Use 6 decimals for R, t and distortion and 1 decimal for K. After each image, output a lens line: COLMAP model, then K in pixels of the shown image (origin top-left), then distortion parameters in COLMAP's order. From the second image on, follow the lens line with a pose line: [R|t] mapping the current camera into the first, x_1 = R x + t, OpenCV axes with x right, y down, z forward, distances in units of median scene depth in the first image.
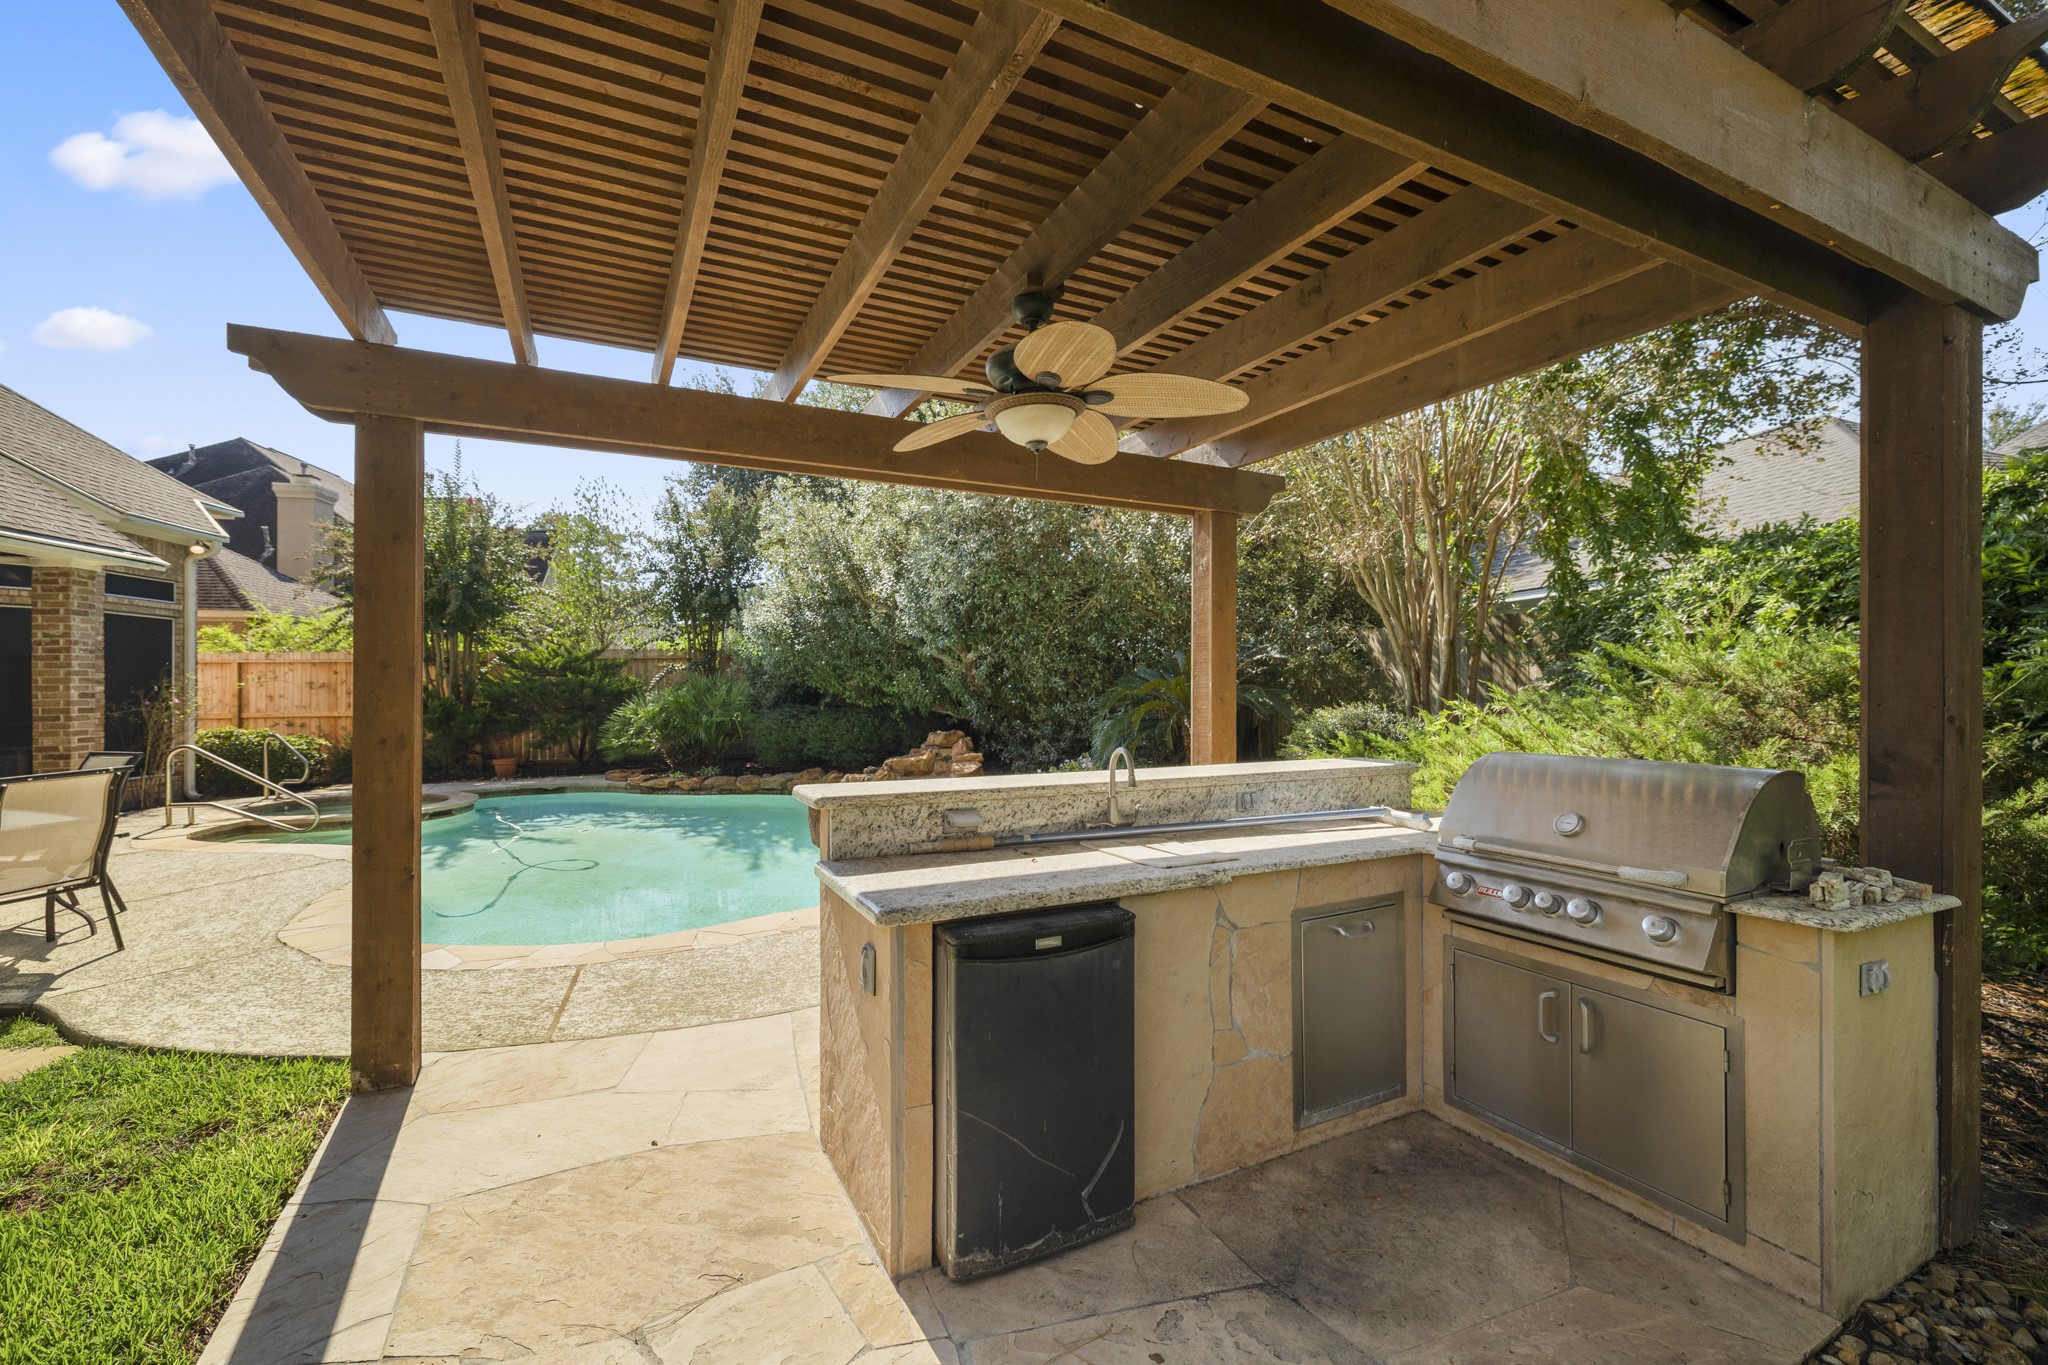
lens RADIAL K [[857.4, 0, 1029.7], [0, 857.4, 684.9], [0, 0, 1]] dist [-0.001559, -0.000154]
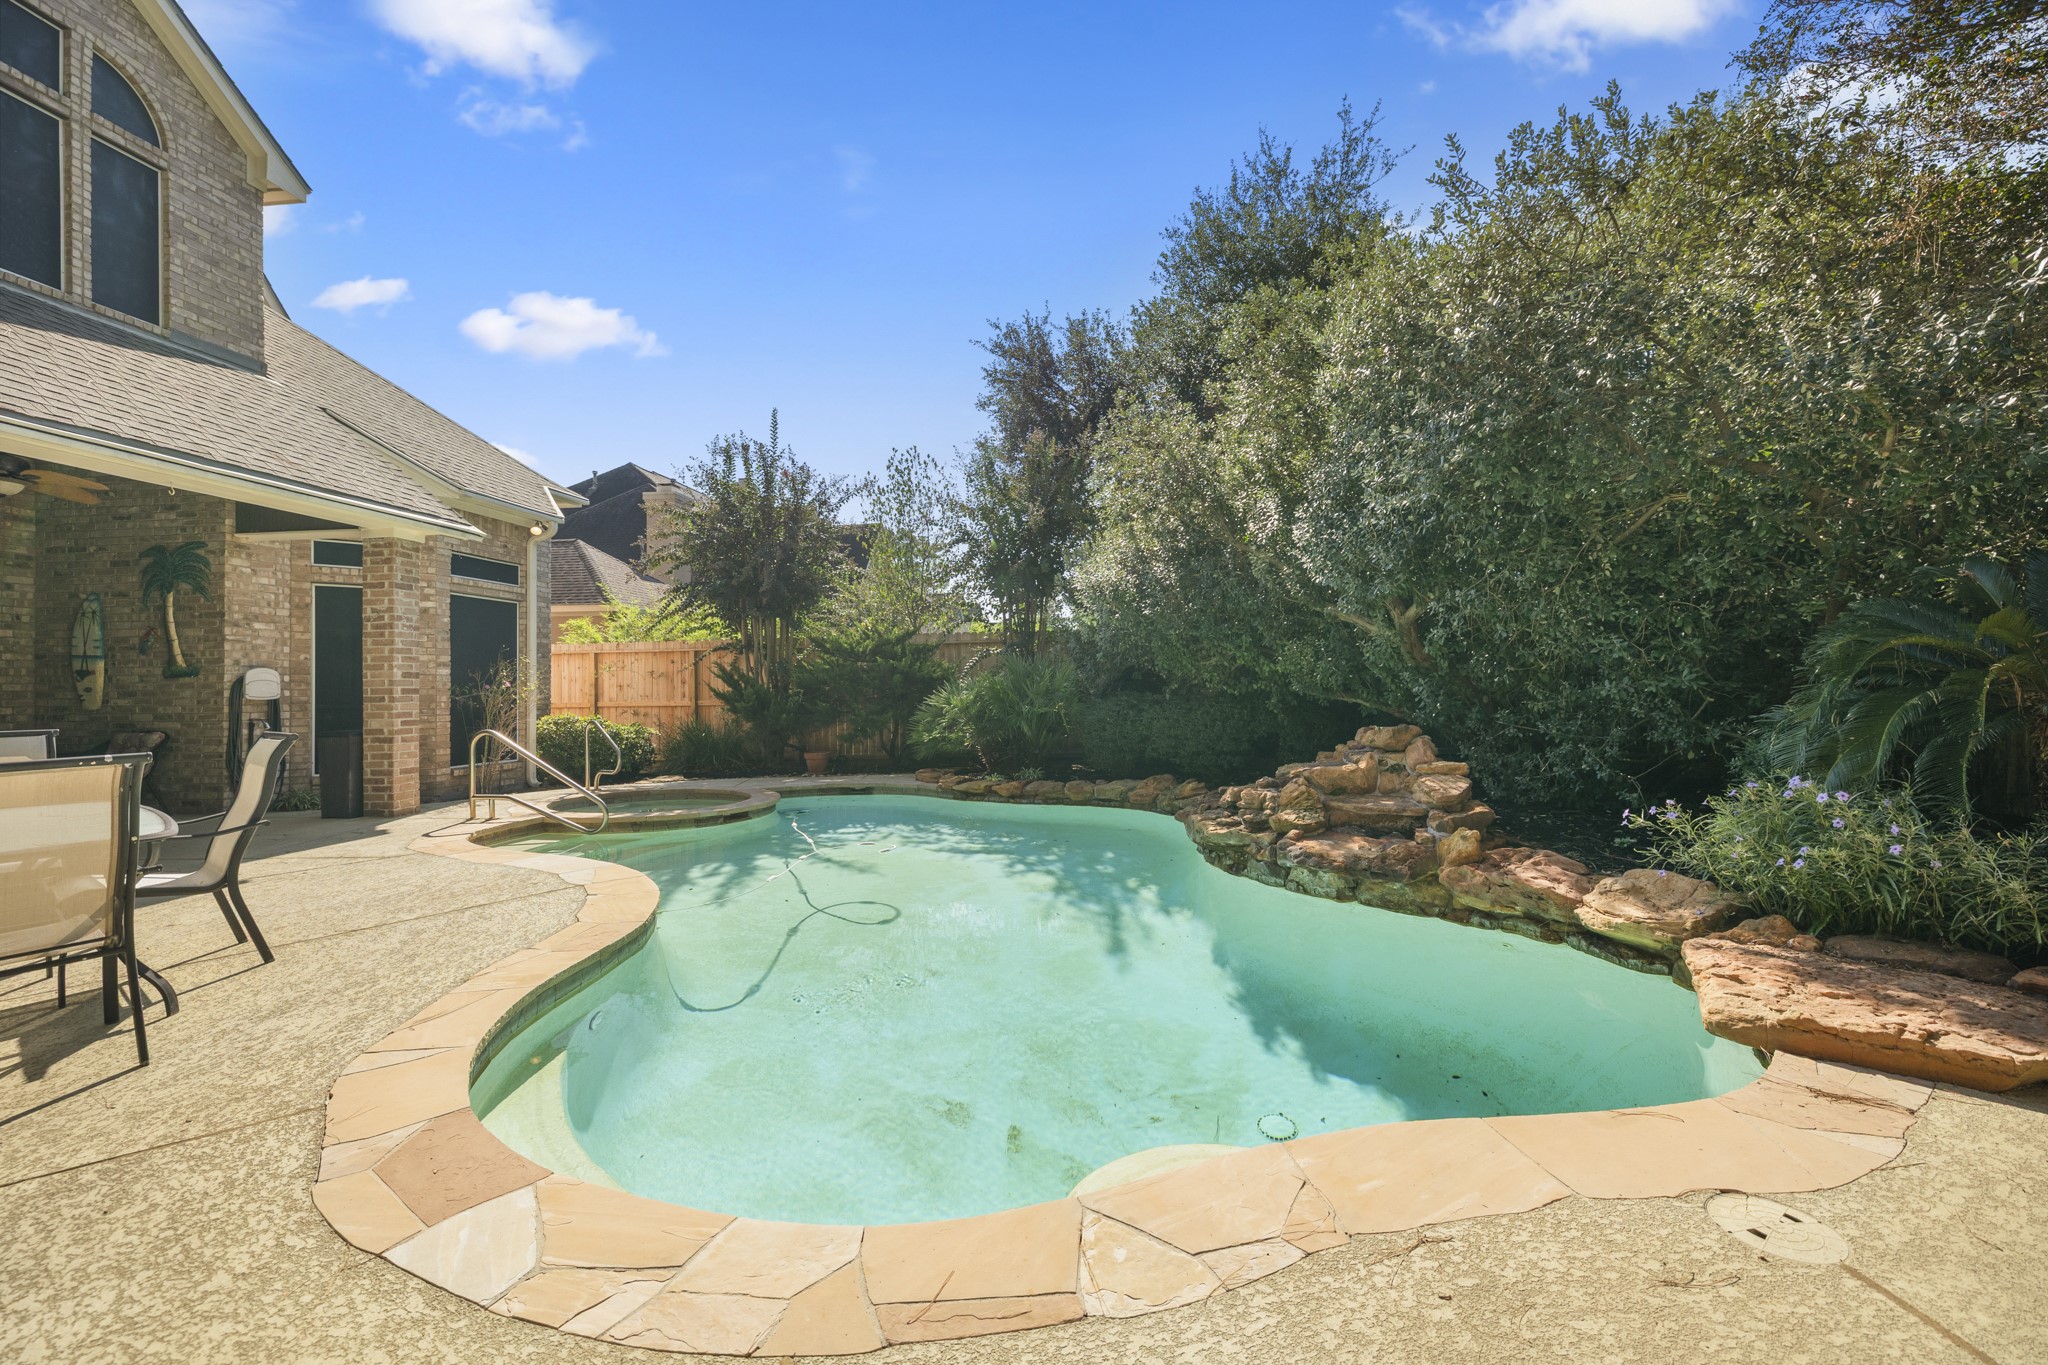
lens RADIAL K [[857.4, 0, 1025.4], [0, 857.4, 684.4], [0, 0, 1]] dist [-0.001559, -0.000154]
pose [[0.941507, -0.003674, -0.336974, -0.110866], [0.002831, 0.999992, -0.002993, 0.019498], [0.336982, 0.001864, 0.941509, 0.247922]]
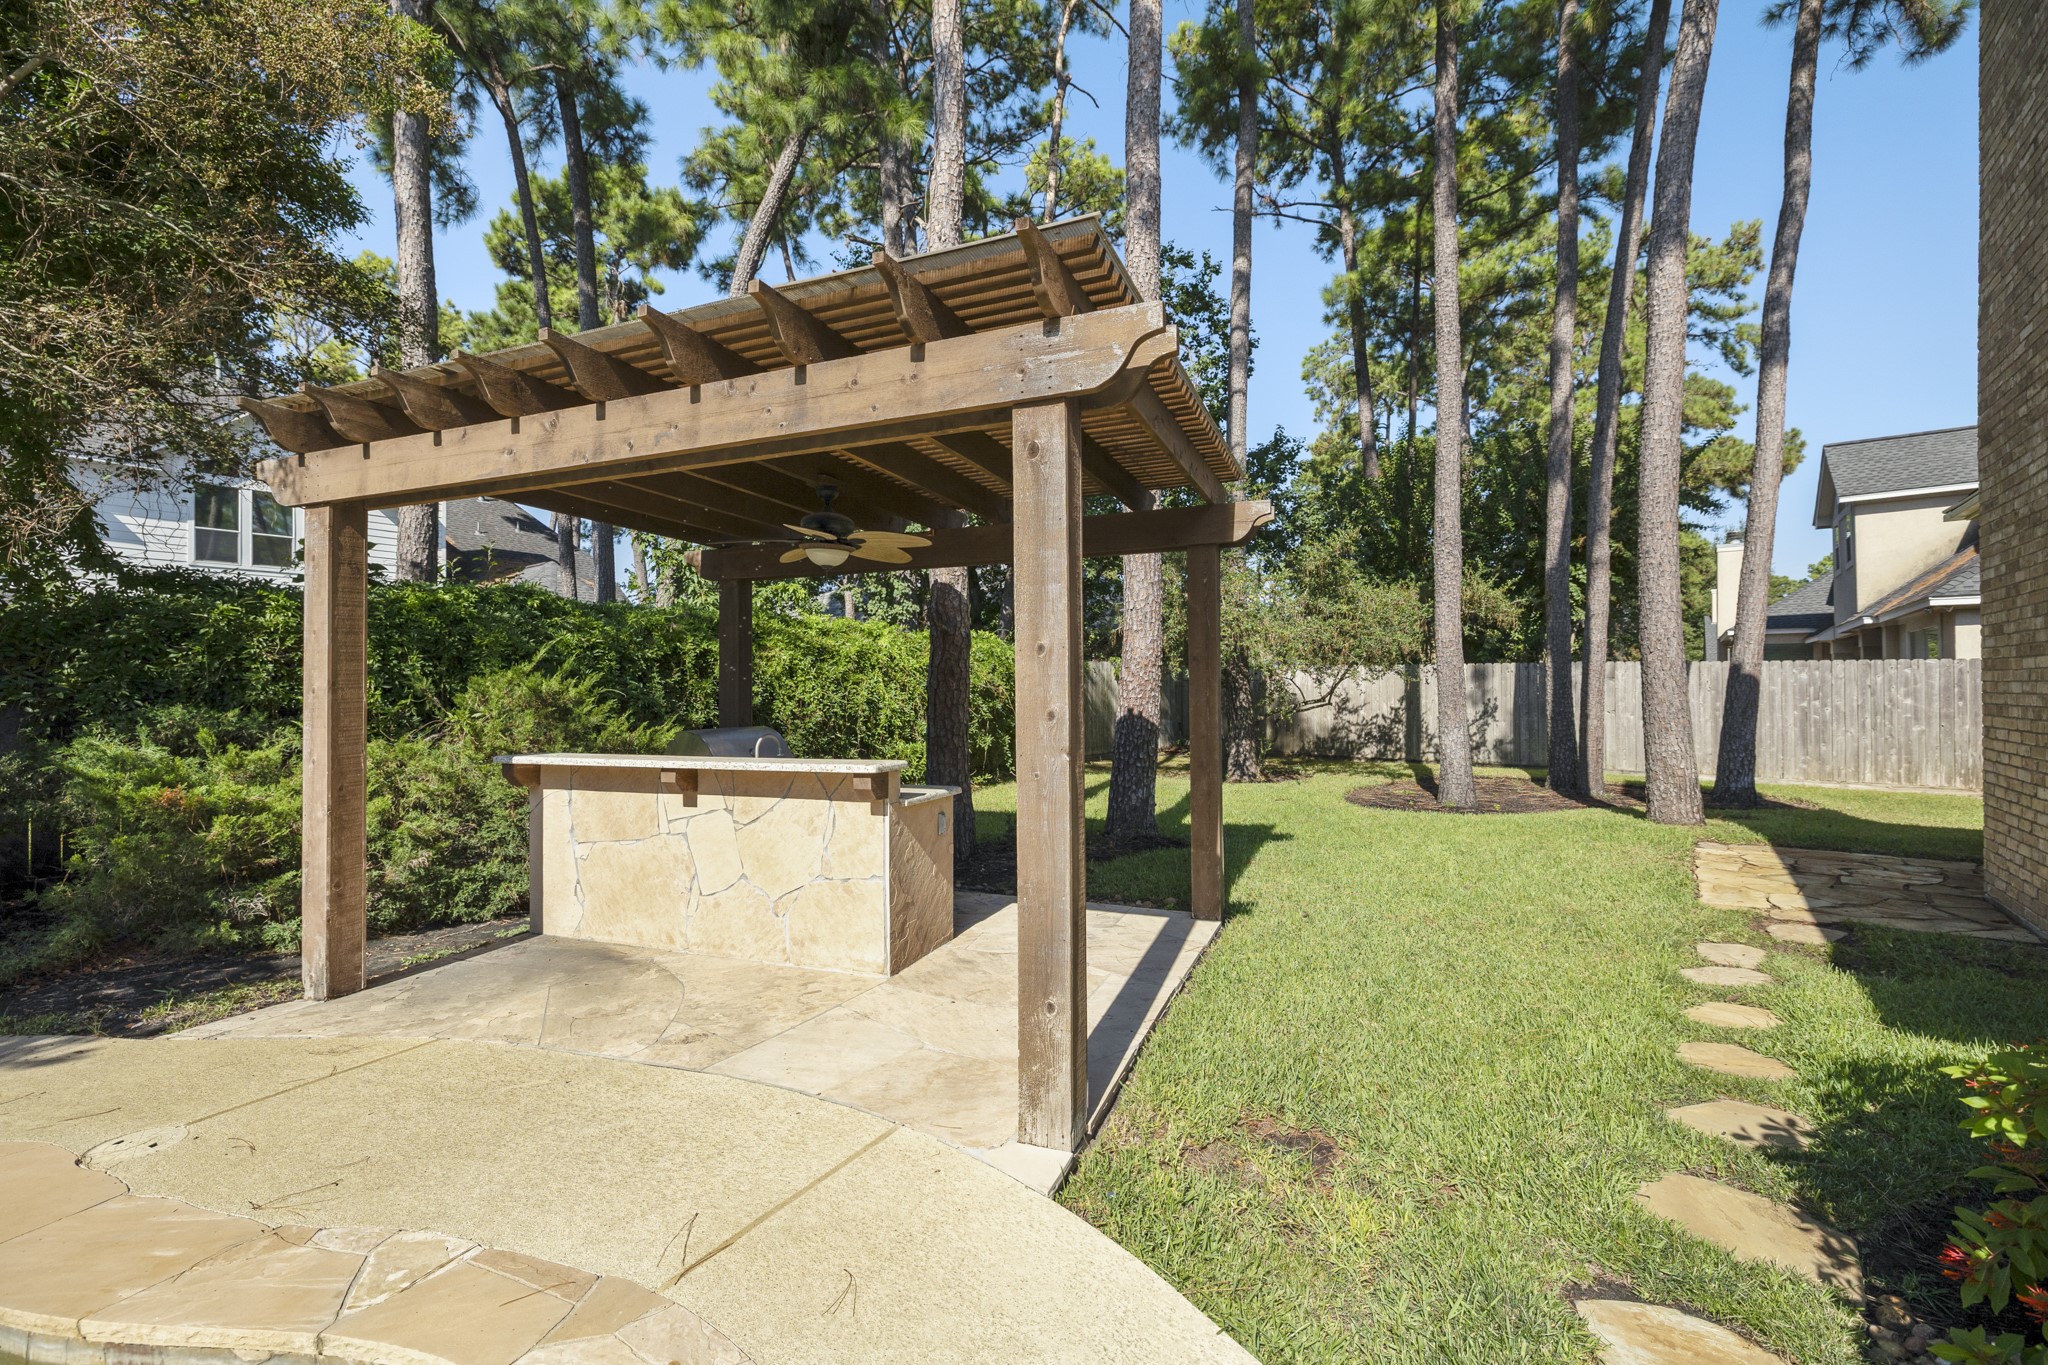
lens RADIAL K [[857.4, 0, 1030.9], [0, 857.4, 688.4], [0, 0, 1]] dist [-0.001559, -0.000154]
pose [[-0.658213, 0.004546, 0.752818, -0.356923], [0.007391, 0.999973, 0.000424, -0.002648], [-0.752796, 0.005843, -0.658228, 0.405244]]
